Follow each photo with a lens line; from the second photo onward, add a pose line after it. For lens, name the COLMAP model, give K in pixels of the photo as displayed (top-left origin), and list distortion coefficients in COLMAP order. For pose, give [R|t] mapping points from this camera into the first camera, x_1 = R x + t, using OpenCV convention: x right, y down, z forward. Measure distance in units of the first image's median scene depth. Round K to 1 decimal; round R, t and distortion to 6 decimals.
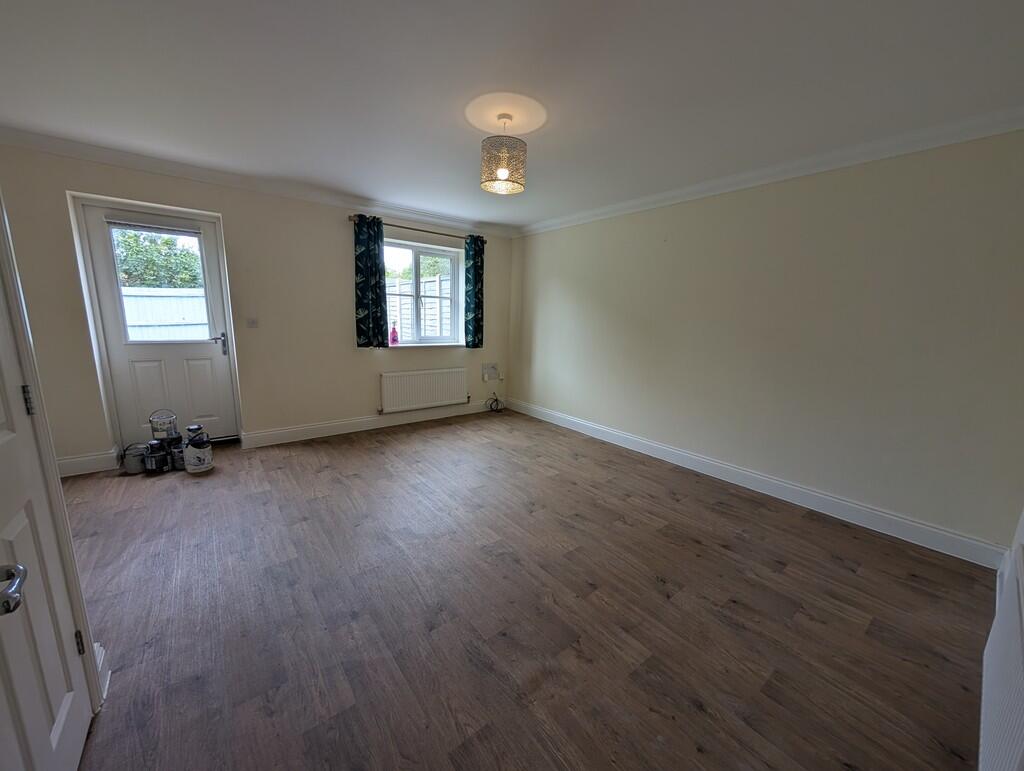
lens RADIAL K [[383.7, 0, 503.4], [0, 383.7, 381.4], [0, 0, 1]] dist [0.002609, -0.000109]
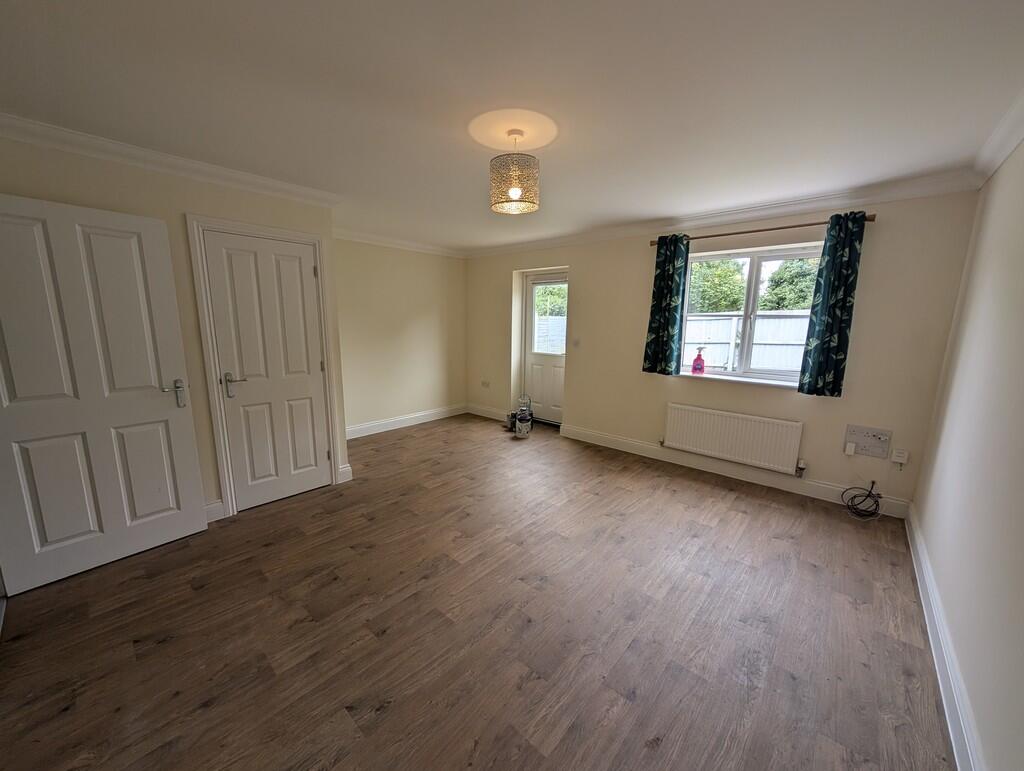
lens RADIAL K [[383.7, 0, 518.1], [0, 383.7, 381.9], [0, 0, 1]] dist [0.002609, -0.000109]
pose [[0.200830, 0.130289, -0.970923, 0.518938], [-0.176008, 0.979787, 0.095072, -0.098229], [0.963685, 0.151797, 0.219703, 0.469571]]
